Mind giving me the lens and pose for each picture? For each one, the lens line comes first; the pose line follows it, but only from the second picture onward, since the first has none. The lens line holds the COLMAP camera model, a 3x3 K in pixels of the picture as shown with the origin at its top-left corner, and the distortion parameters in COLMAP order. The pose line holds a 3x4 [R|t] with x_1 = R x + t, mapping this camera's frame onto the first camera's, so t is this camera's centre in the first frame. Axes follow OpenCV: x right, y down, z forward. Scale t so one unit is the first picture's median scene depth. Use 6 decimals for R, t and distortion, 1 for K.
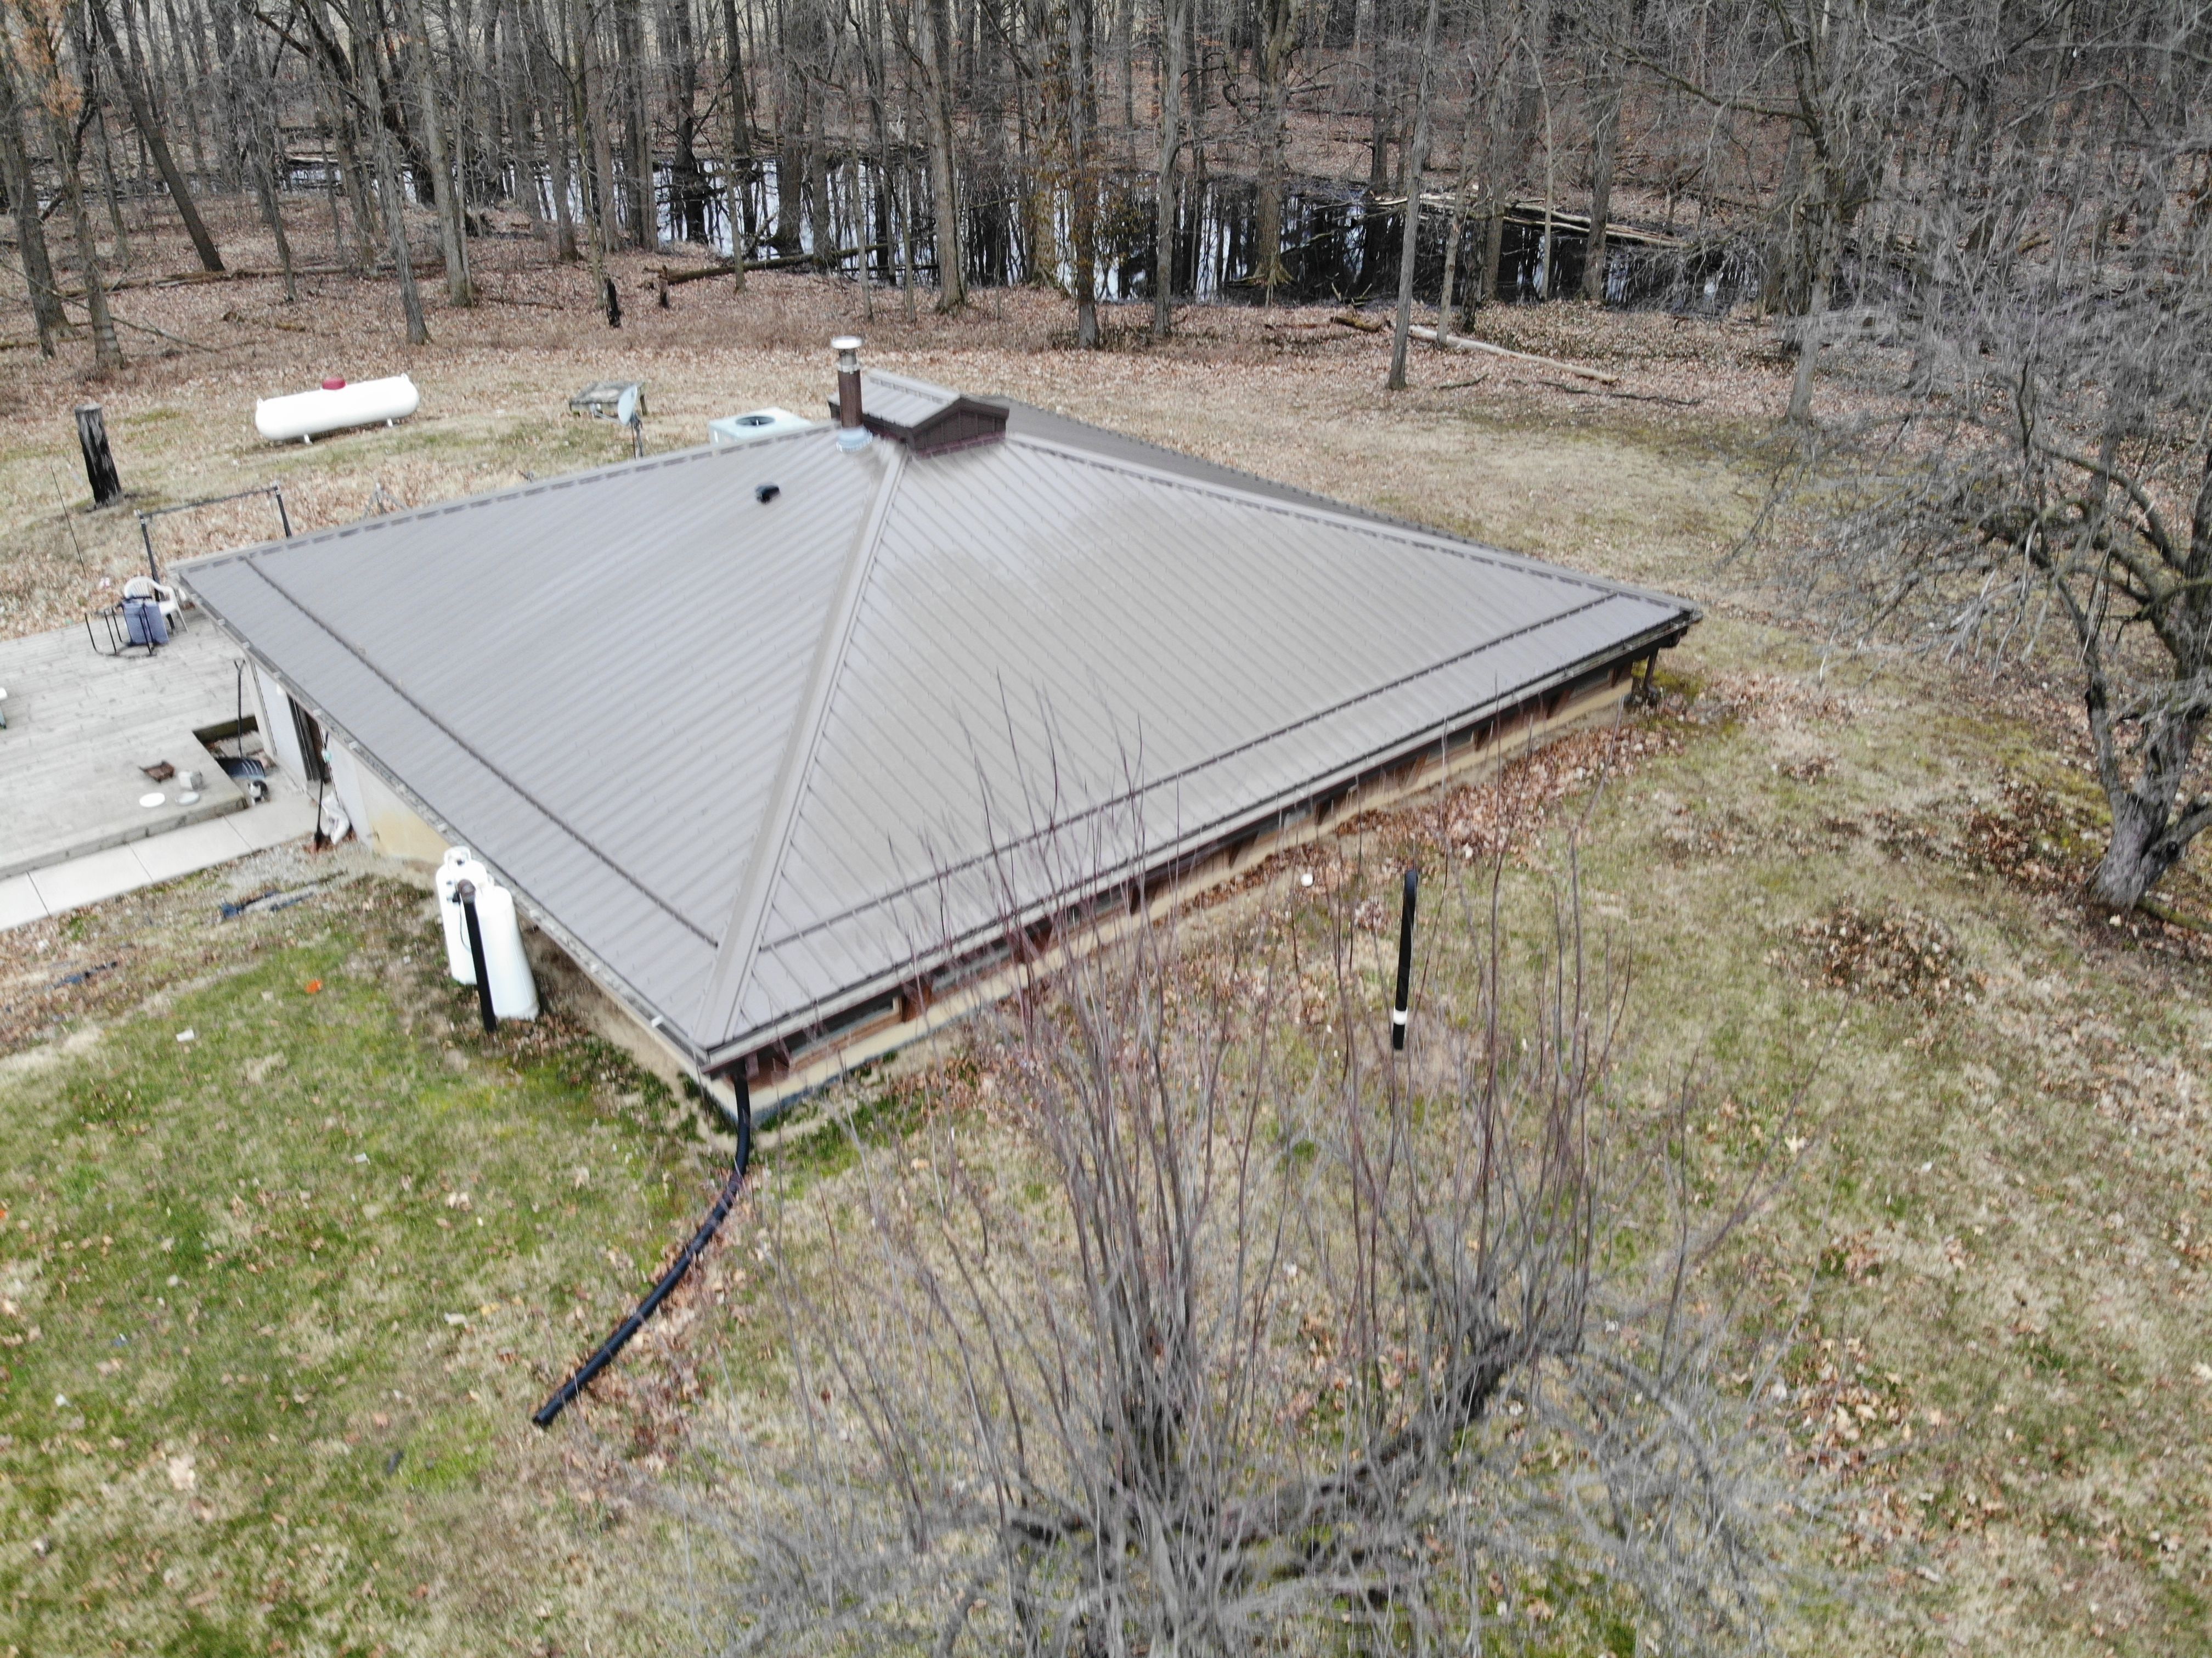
lens RADIAL K [[1623.2, 0, 1089.8], [0, 1623.2, 783.4], [0, 0, 1]] dist [0.059894, -0.167586]
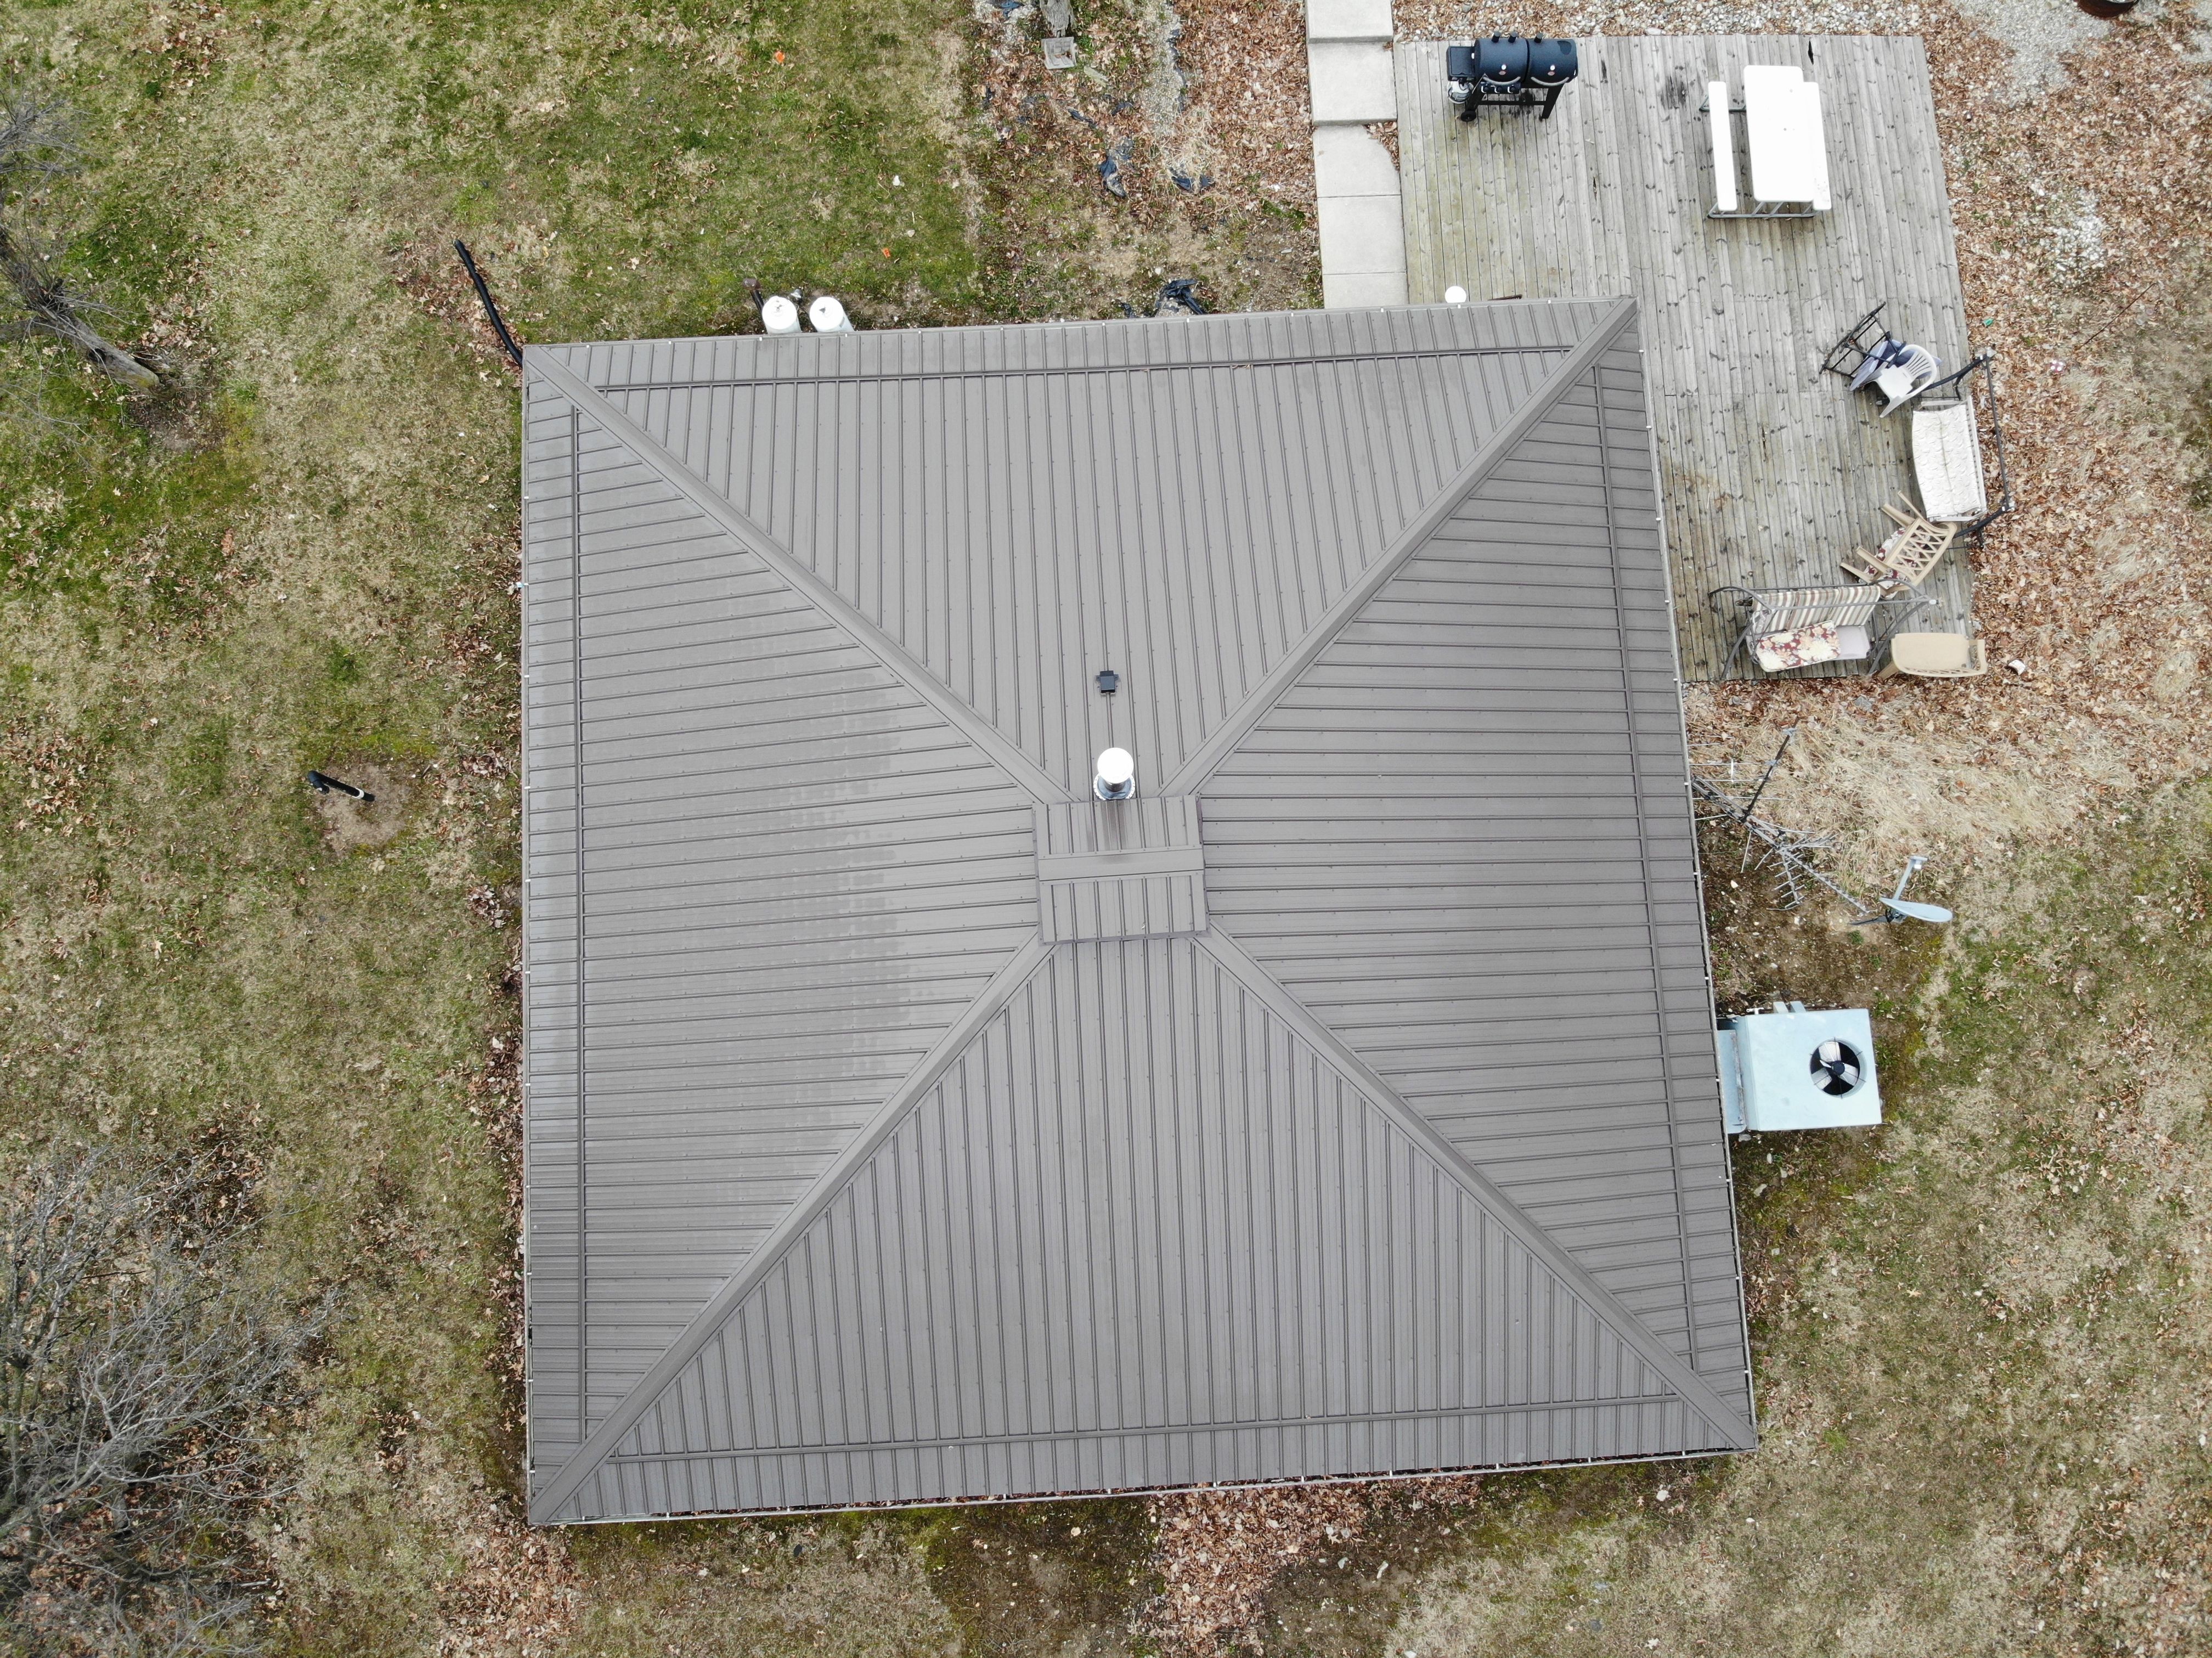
lens RADIAL K [[1623.2, 0, 1107.9], [0, 1623.2, 829.8], [0, 0, 1]] dist [0.059894, -0.167586]
pose [[-0.617382, 0.776807, -0.124141, -0.012806], [-0.383624, -0.159529, 0.909606, -1.386542], [0.686784, 0.609197, 0.396492, 0.879425]]
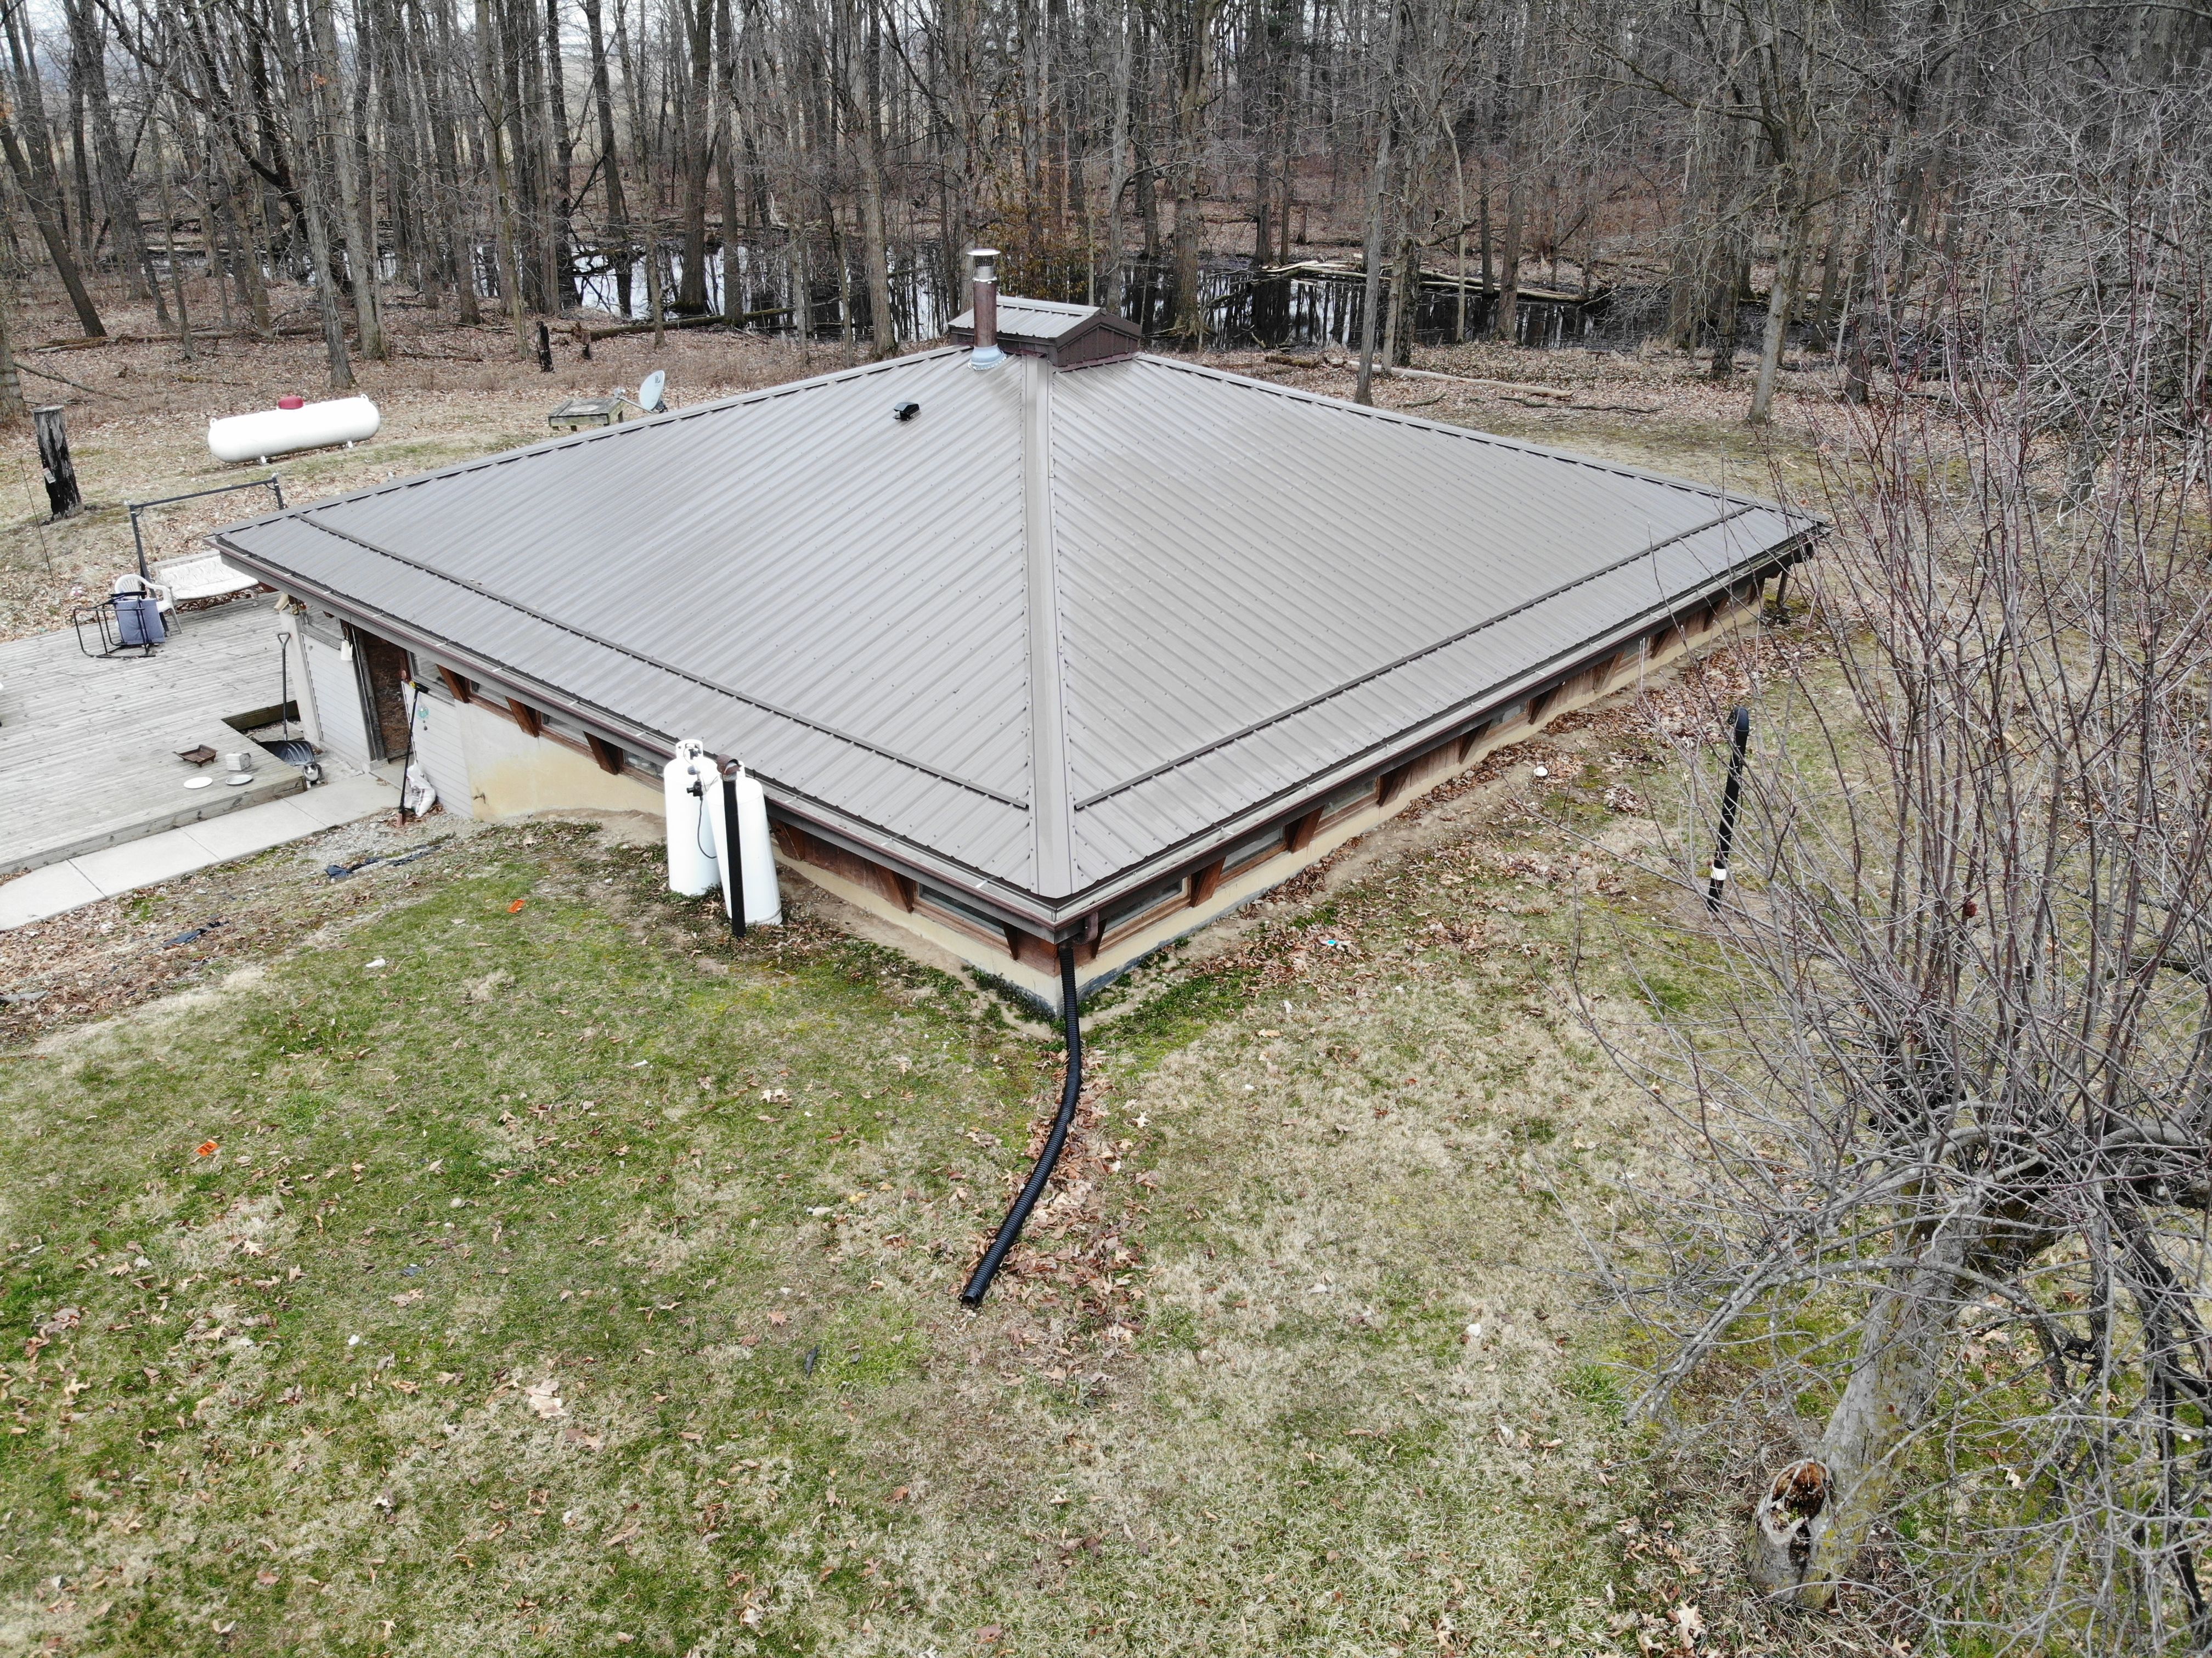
lens RADIAL K [[1623.2, 0, 1090.0], [0, 1623.2, 782.7], [0, 0, 1]] dist [0.059894, -0.167586]
pose [[0.993920, -0.043957, 0.100946, -0.256705], [0.050771, 0.996530, -0.065960, 0.132893], [-0.097696, 0.070684, 0.992703, 0.094577]]
